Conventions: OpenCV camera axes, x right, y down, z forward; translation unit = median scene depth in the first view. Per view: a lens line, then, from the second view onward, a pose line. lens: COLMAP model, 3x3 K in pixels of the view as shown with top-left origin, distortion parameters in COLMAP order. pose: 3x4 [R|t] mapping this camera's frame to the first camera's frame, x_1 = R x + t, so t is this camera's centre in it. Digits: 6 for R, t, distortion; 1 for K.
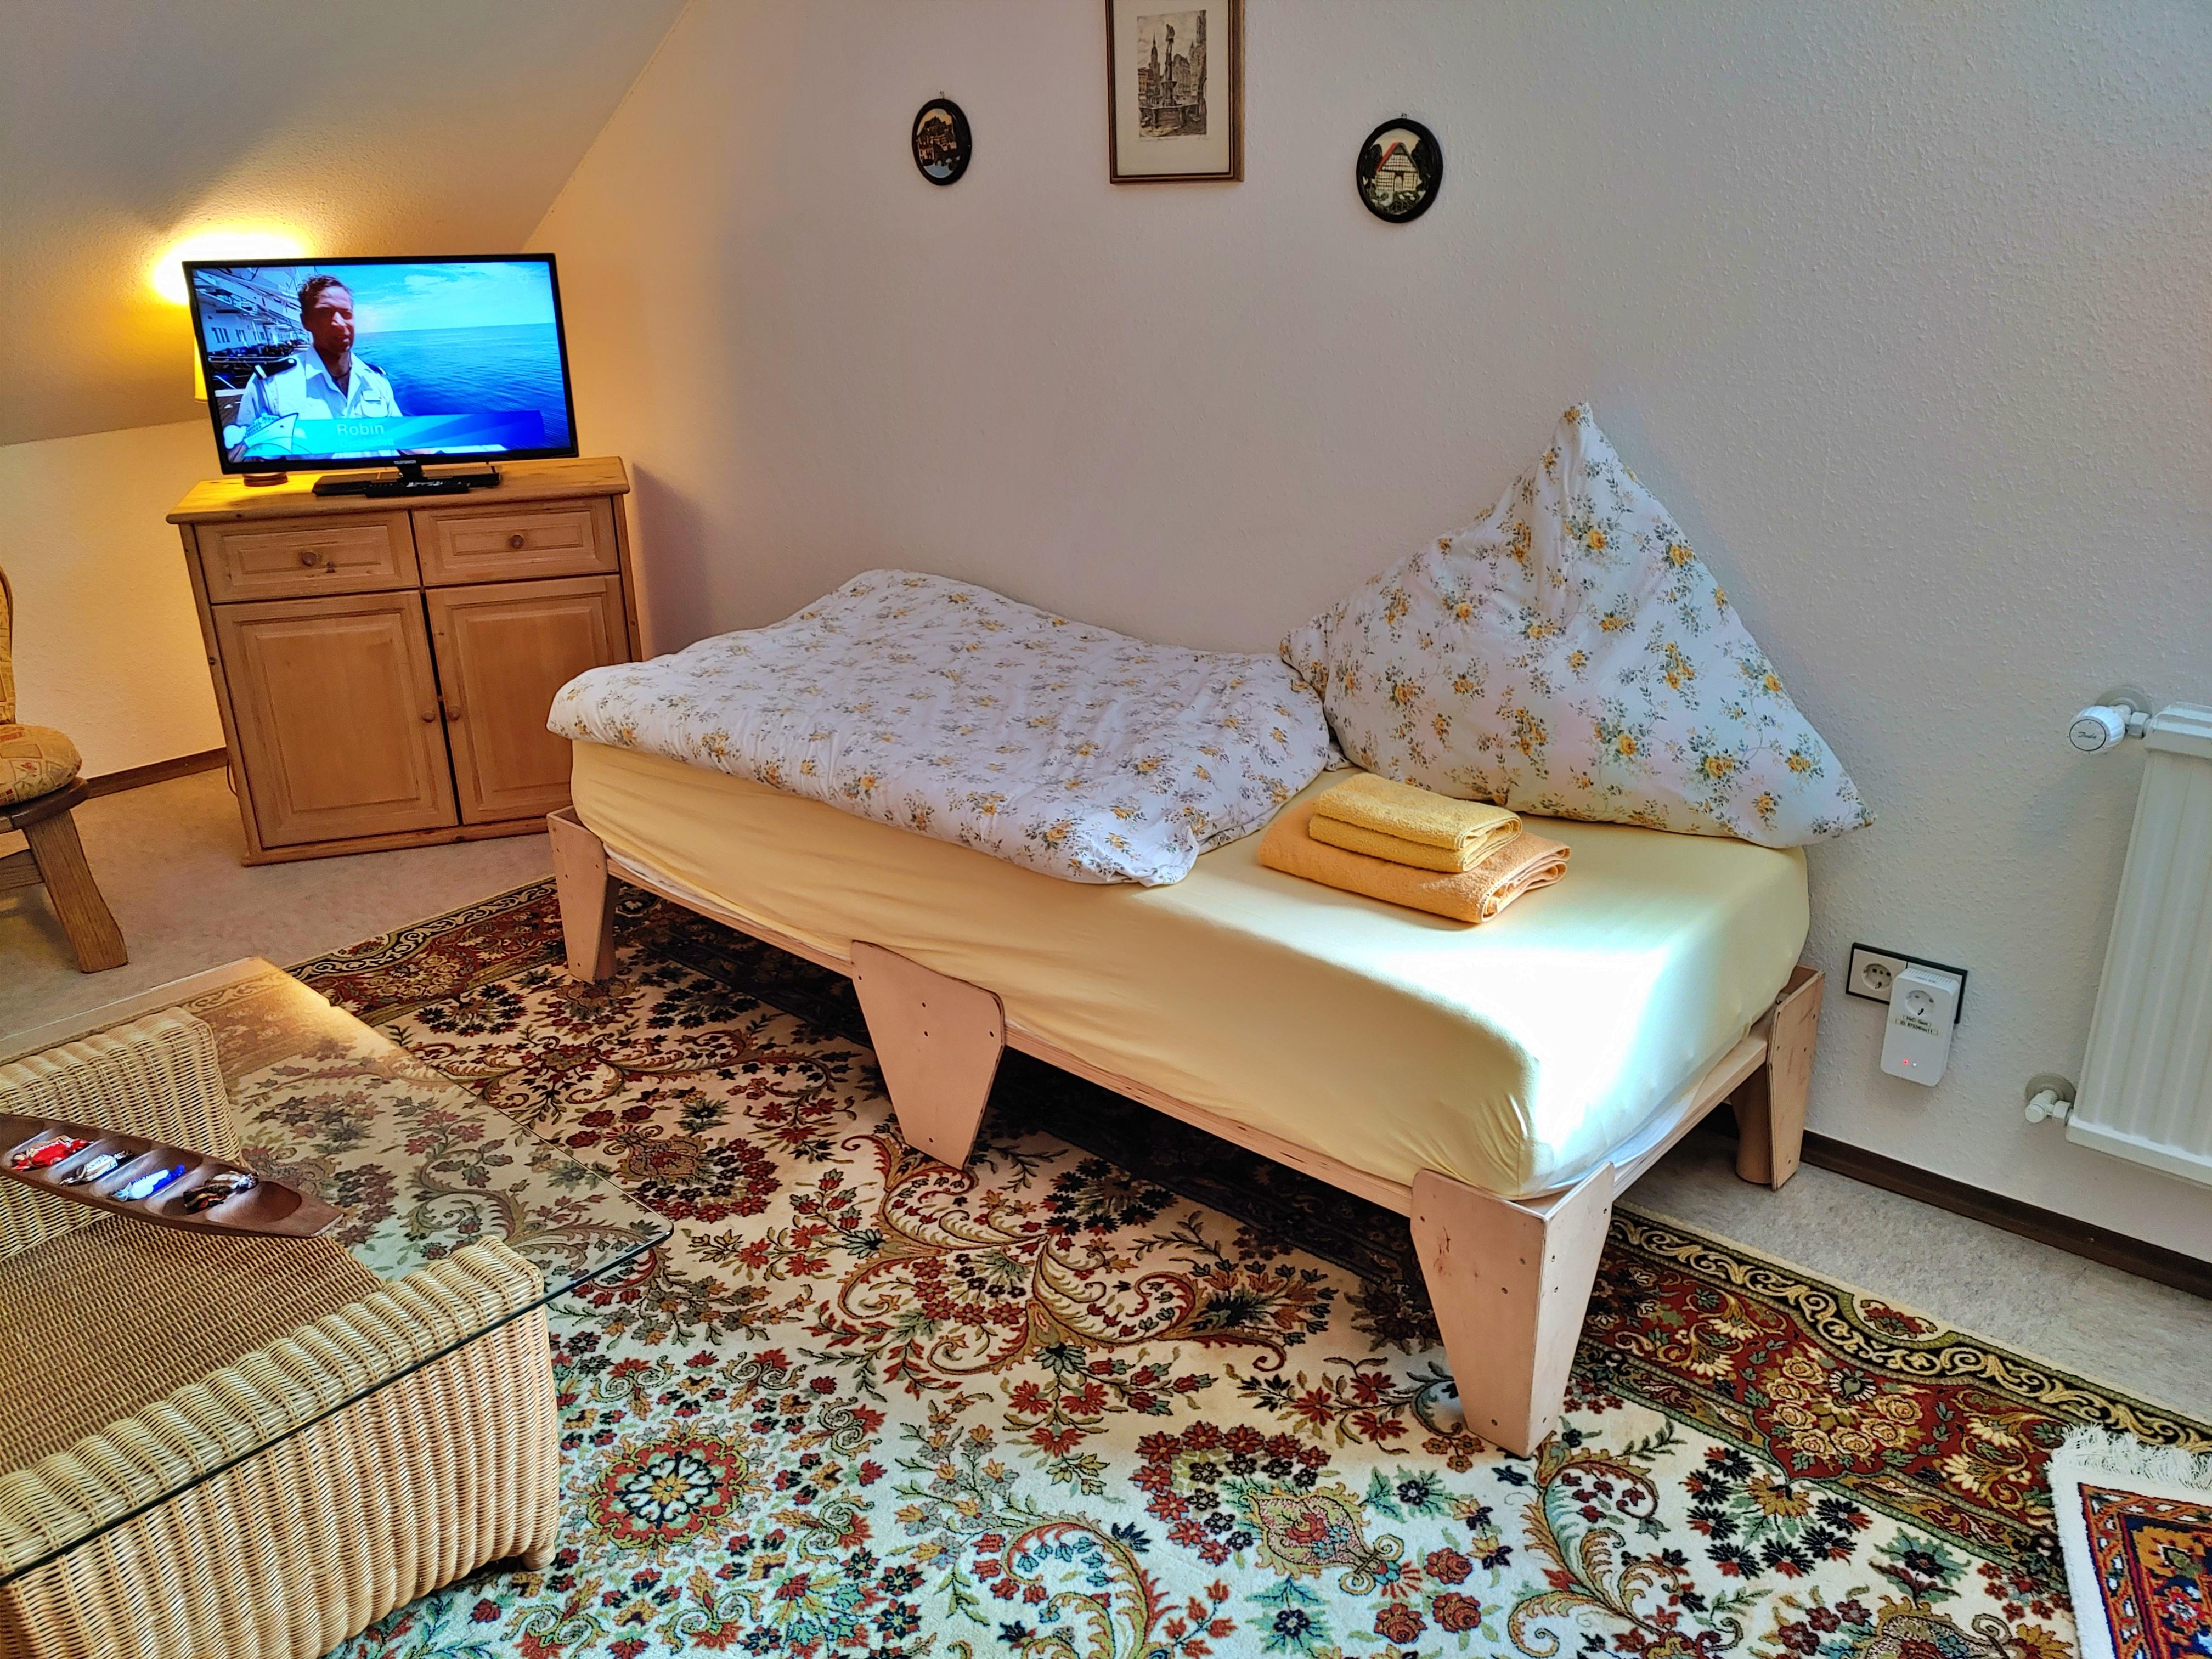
lens RADIAL K [[1715.8, 0, 1120.5], [0, 1715.8, 819.9], [0, 0, 1]] dist [0.023495, -0.020456]
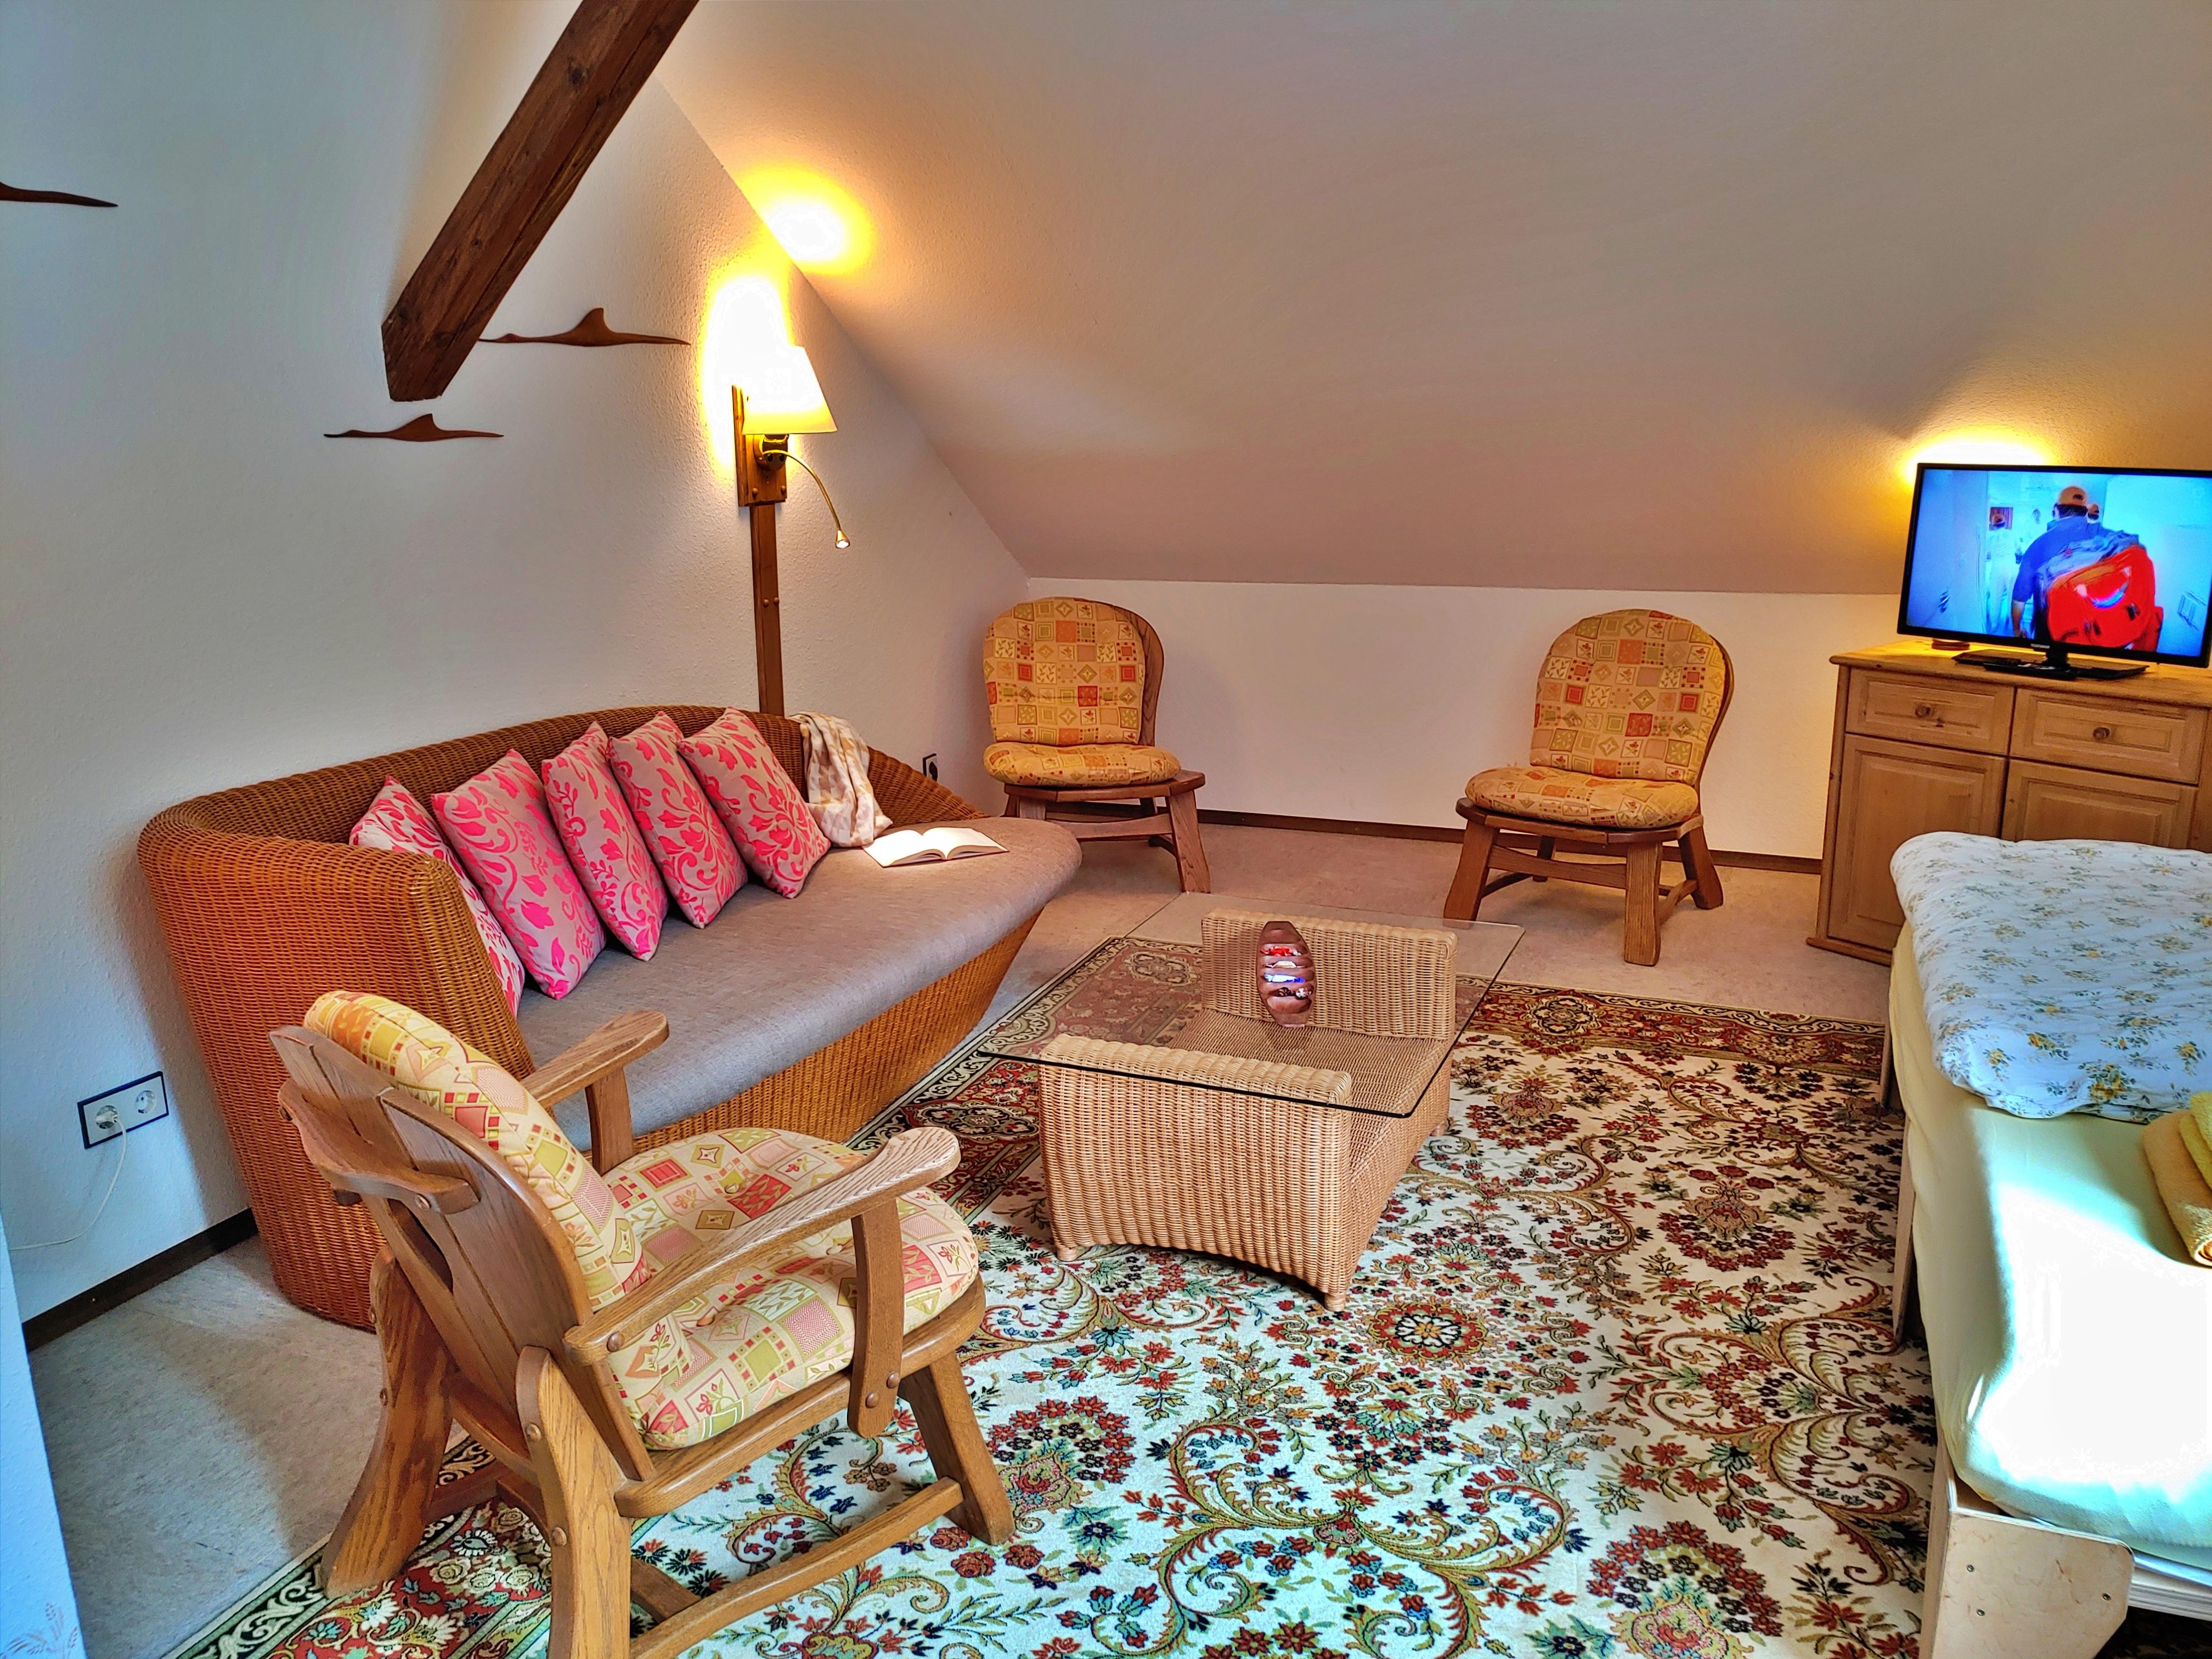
lens RADIAL K [[1715.8, 0, 1110.4], [0, 1715.8, 818.3], [0, 0, 1]] dist [0.023495, -0.020456]
pose [[0.350834, 0.238584, -0.905535, 0.638438], [-0.330449, 0.936334, 0.118672, -0.060868], [0.876196, 0.257599, 0.407338, 0.086230]]
